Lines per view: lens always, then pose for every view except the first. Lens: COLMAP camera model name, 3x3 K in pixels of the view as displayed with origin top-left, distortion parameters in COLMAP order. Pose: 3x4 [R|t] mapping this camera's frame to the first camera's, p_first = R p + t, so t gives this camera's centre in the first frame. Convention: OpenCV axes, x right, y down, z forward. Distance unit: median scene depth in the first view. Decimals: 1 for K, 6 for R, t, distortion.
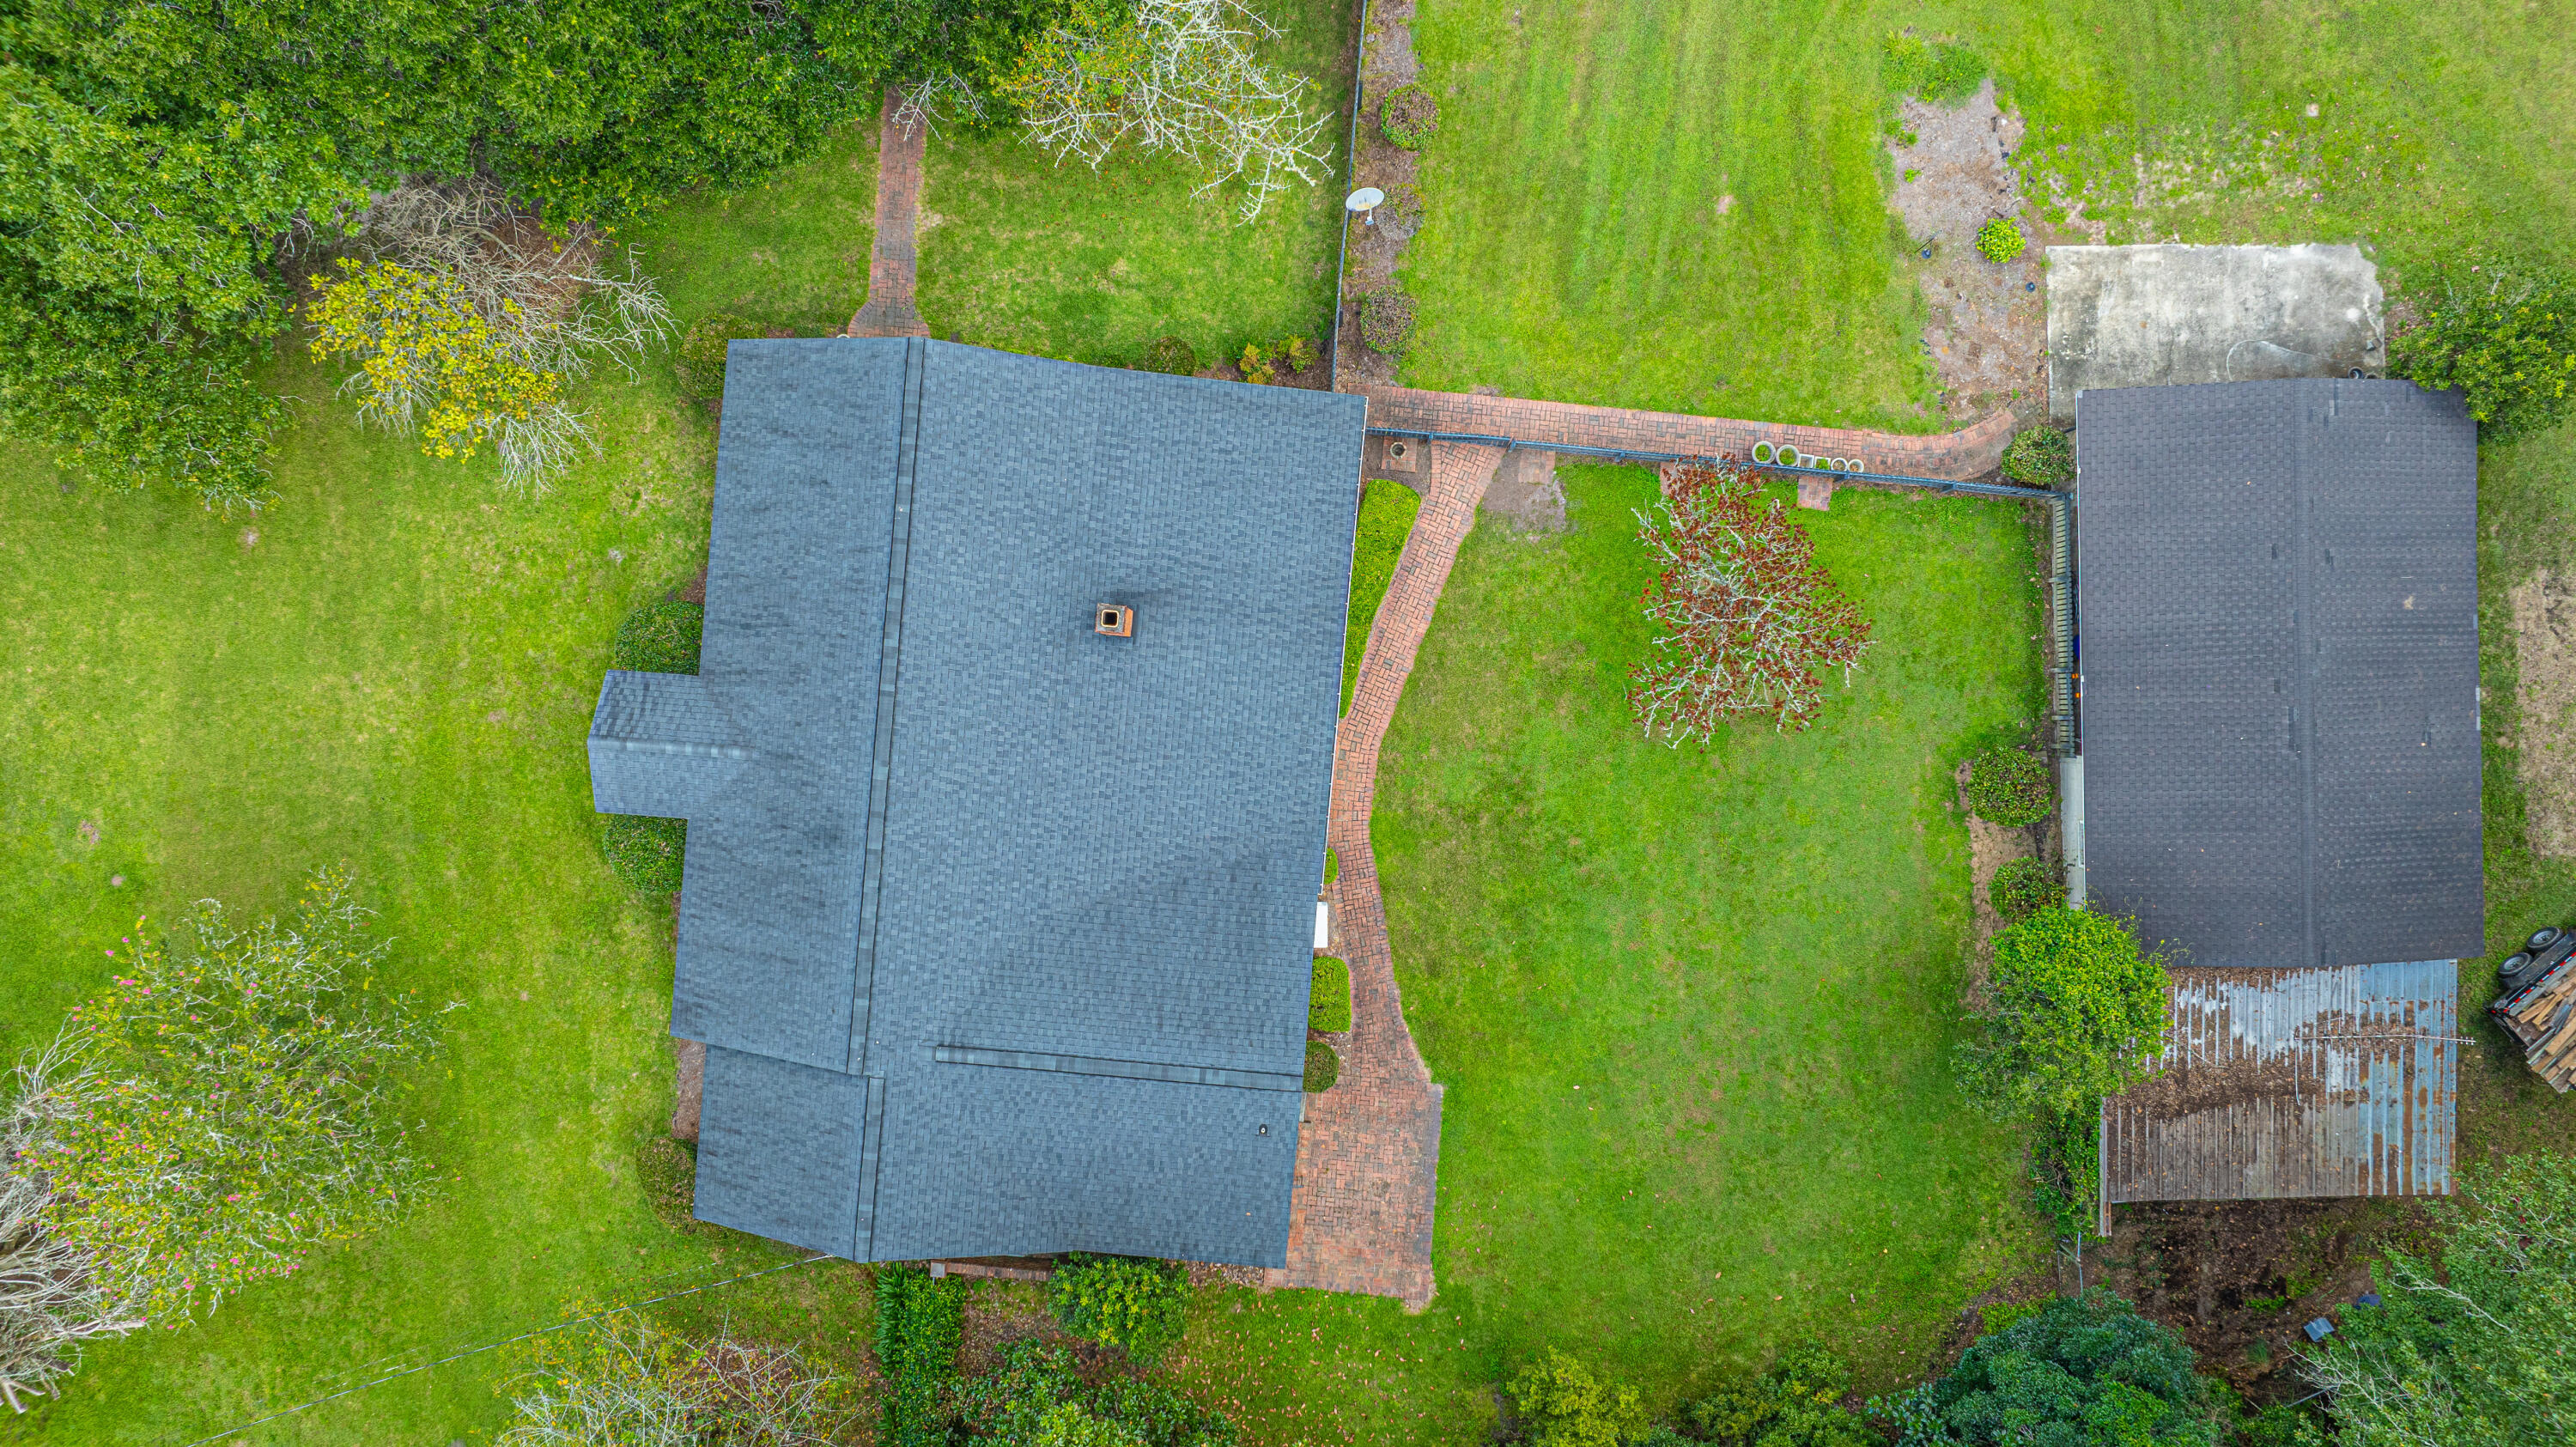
lens RADIAL K [[1806.2, 0, 1283.6], [0, 1806.2, 724.7], [0, 0, 1]] dist [-0.026824, 0.015323]
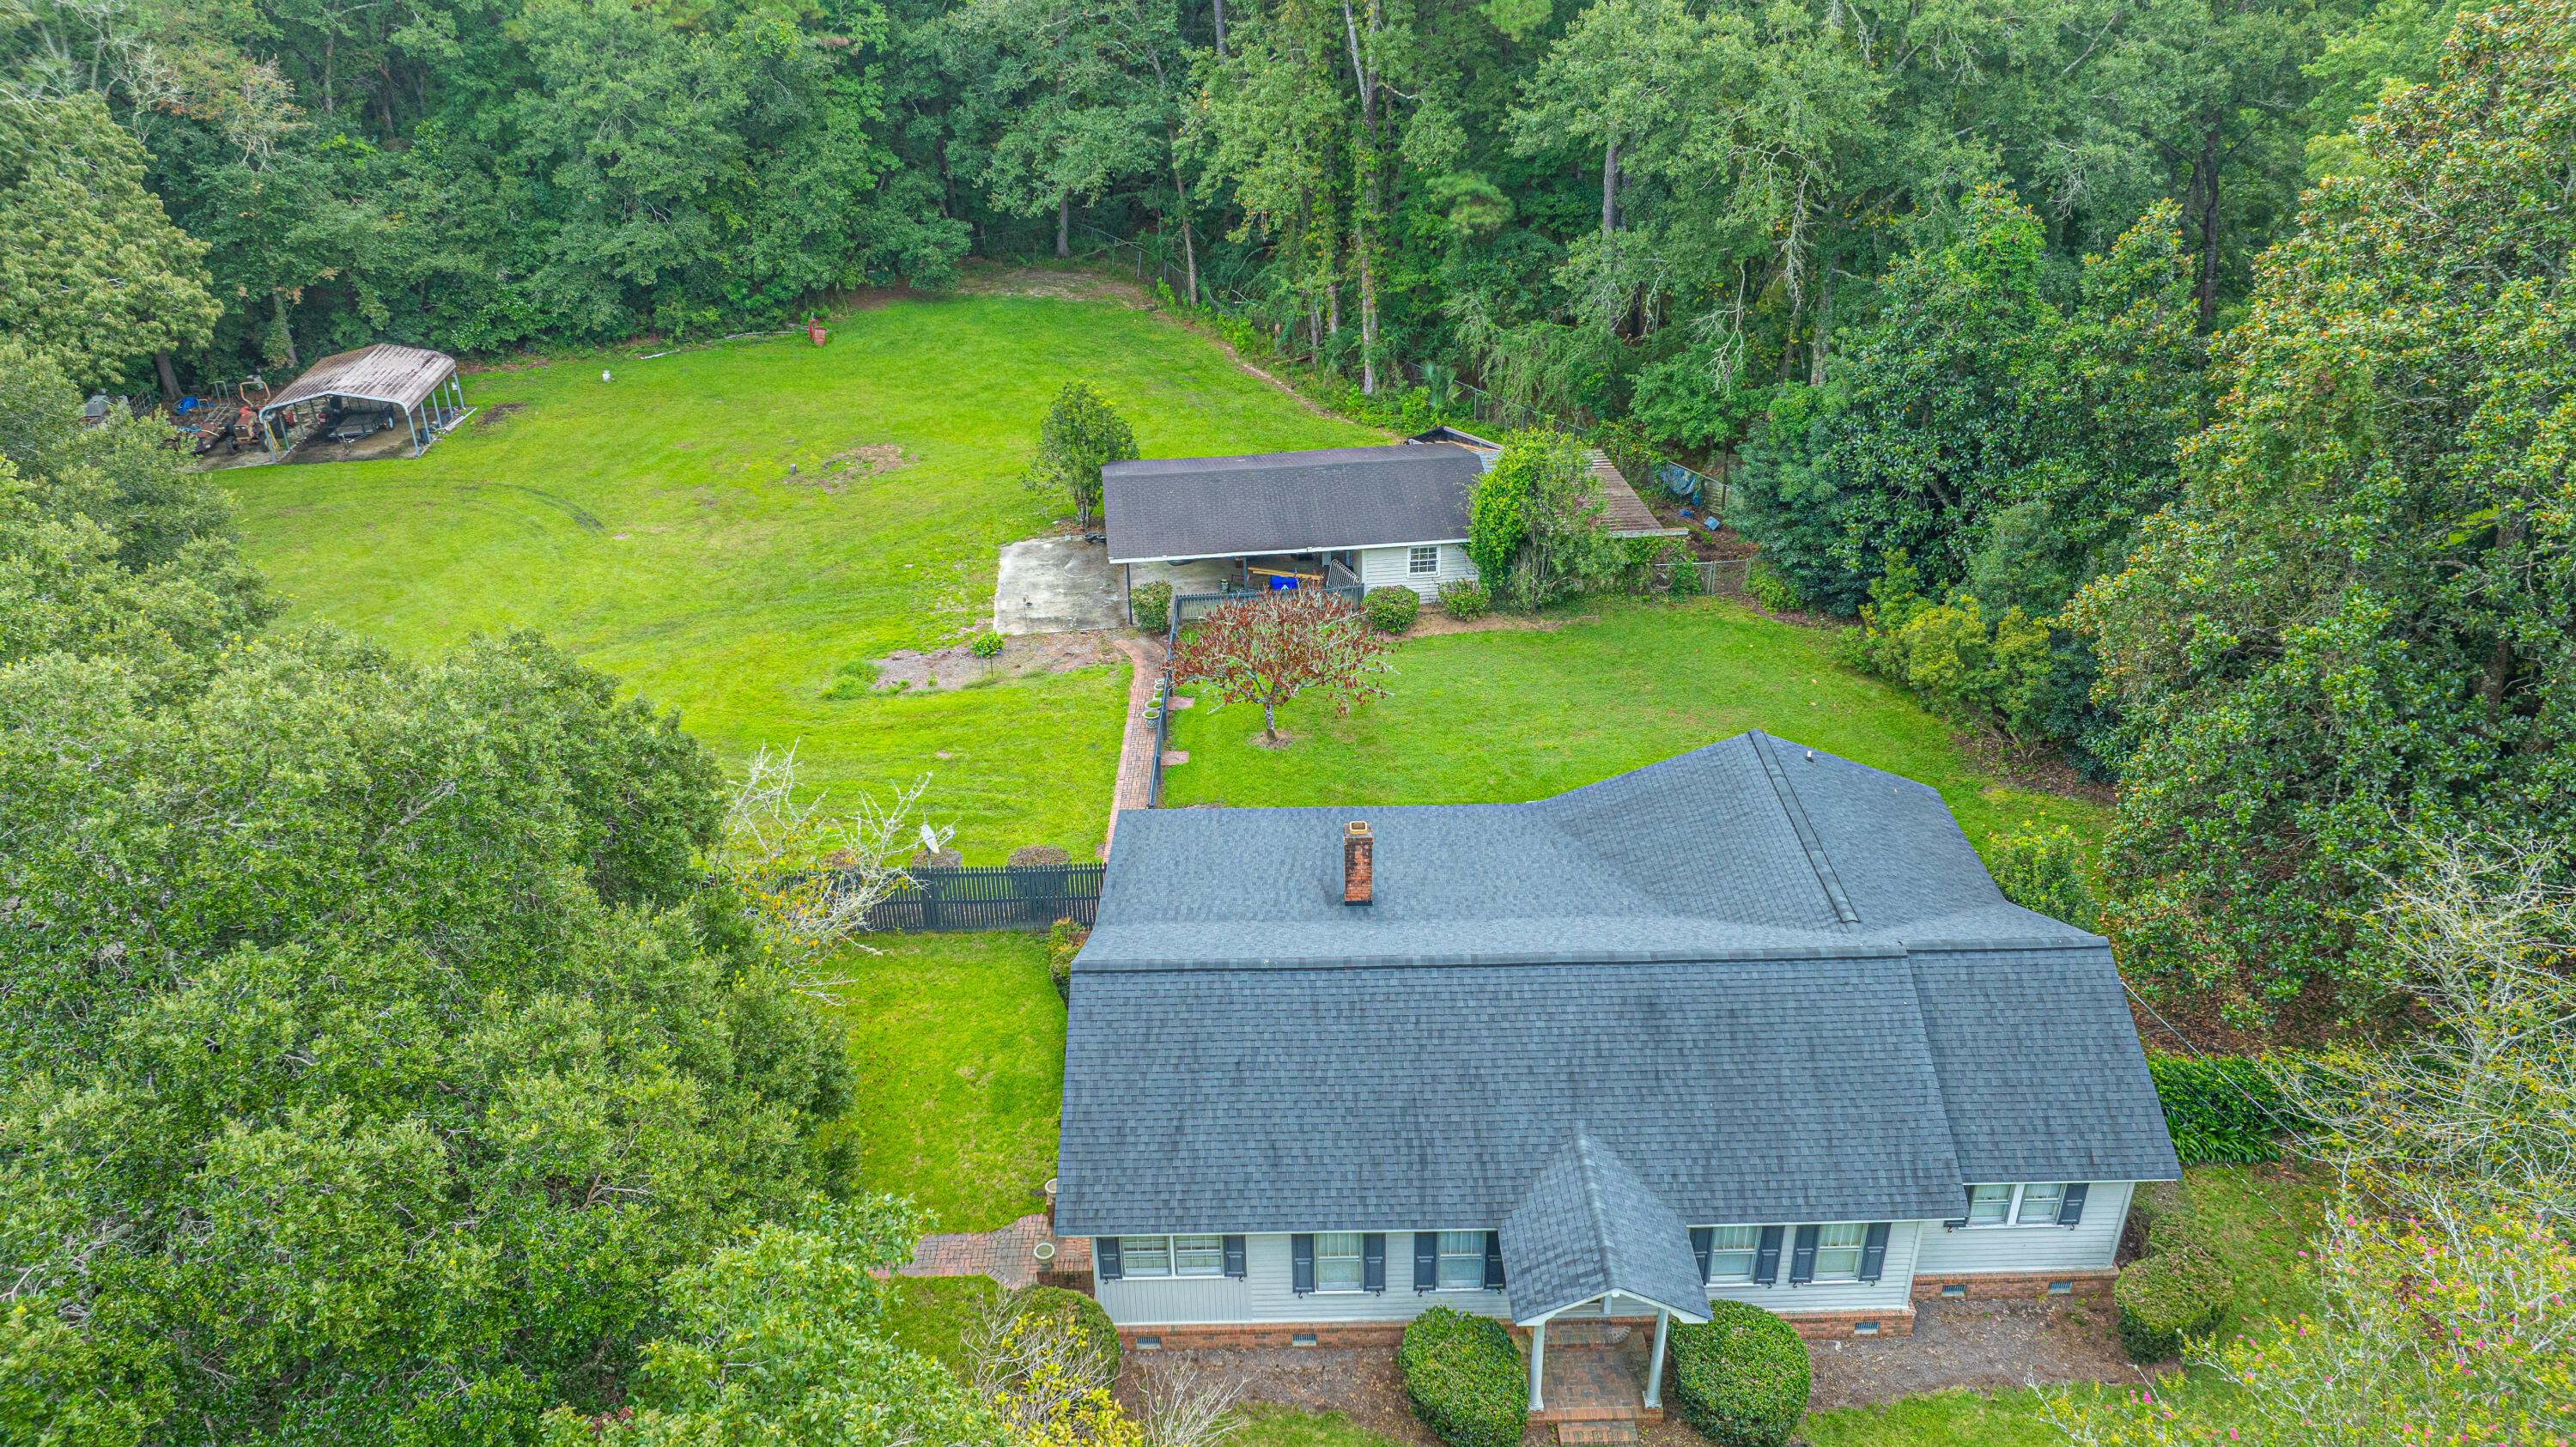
lens RADIAL K [[1806.2, 0, 1293.8], [0, 1806.2, 722.3], [0, 0, 1]] dist [-0.026824, 0.015323]
pose [[-0.096732, -0.461644, 0.881775, -0.833544], [0.994936, -0.069162, 0.072937, -0.143558], [0.027314, 0.884365, 0.465996, 0.427266]]
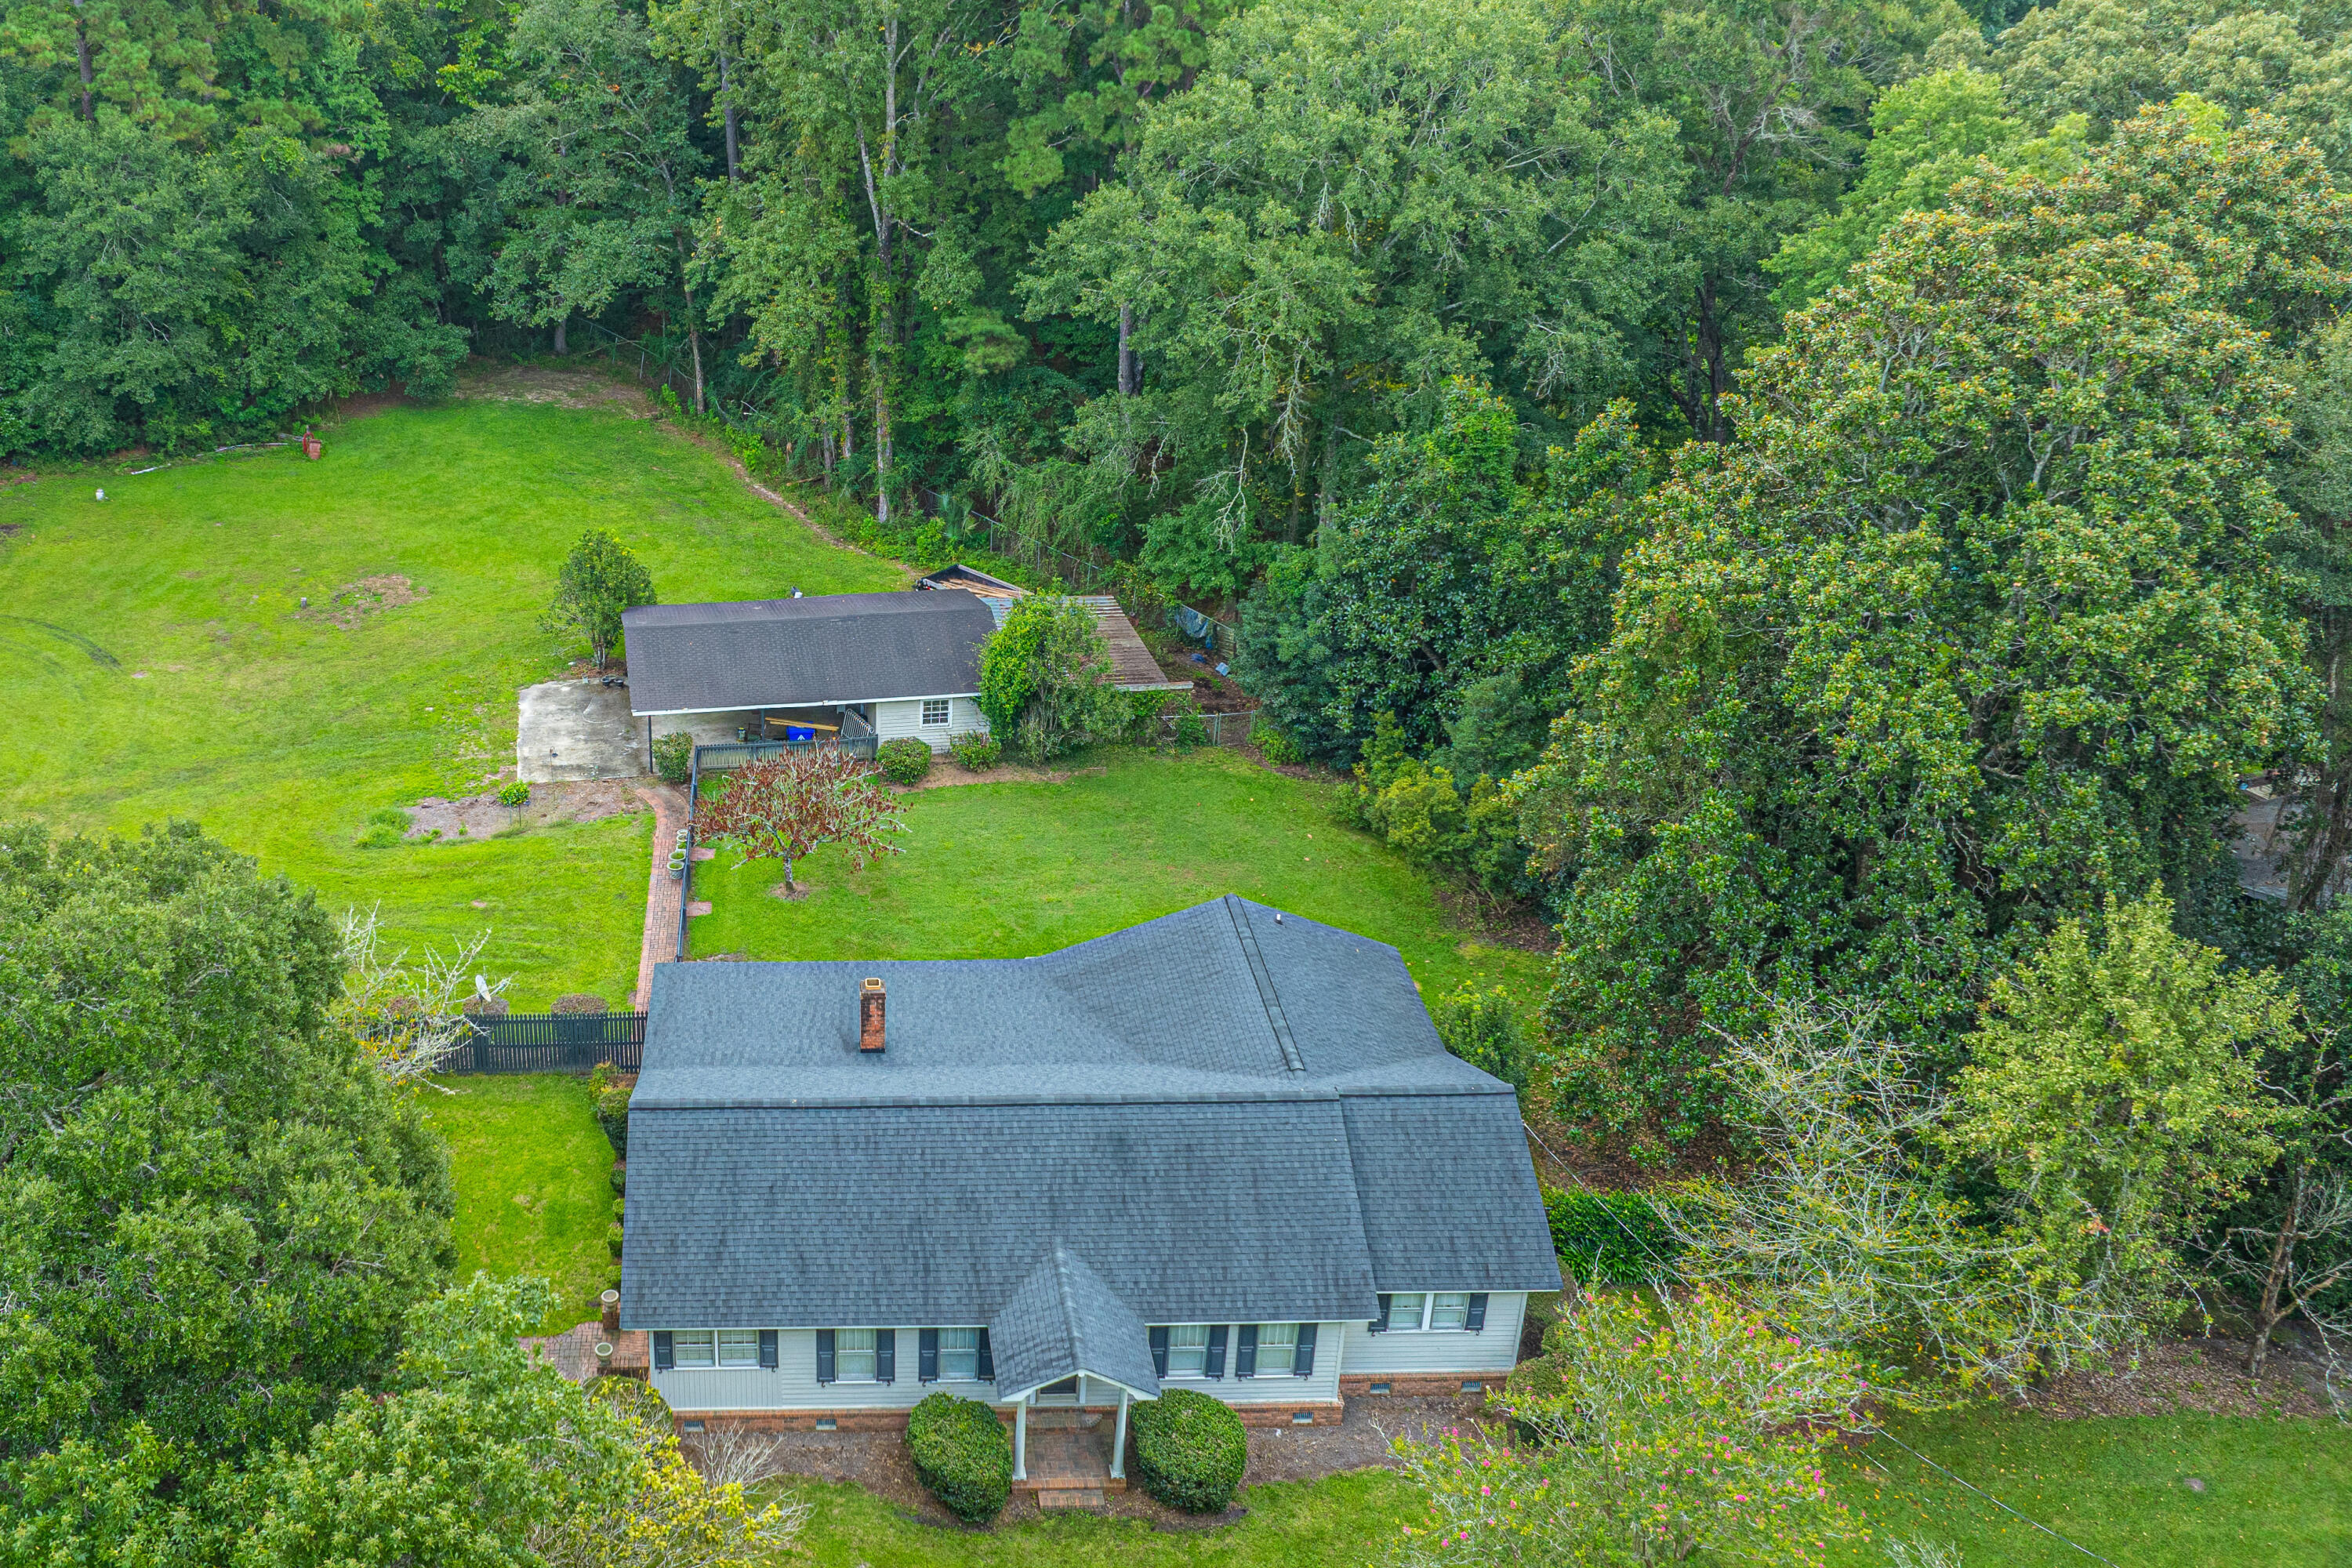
lens RADIAL K [[2191.0, 0, 796.2], [0, 2191.0, 698.0], [0, 0, 1]] dist [-0.018634, 0.000000]
pose [[-0.096467, -0.413906, 0.905194, -1.116588], [0.995124, -0.058897, 0.079120, -0.181031], [0.020565, 0.908412, 0.417569, 0.229718]]
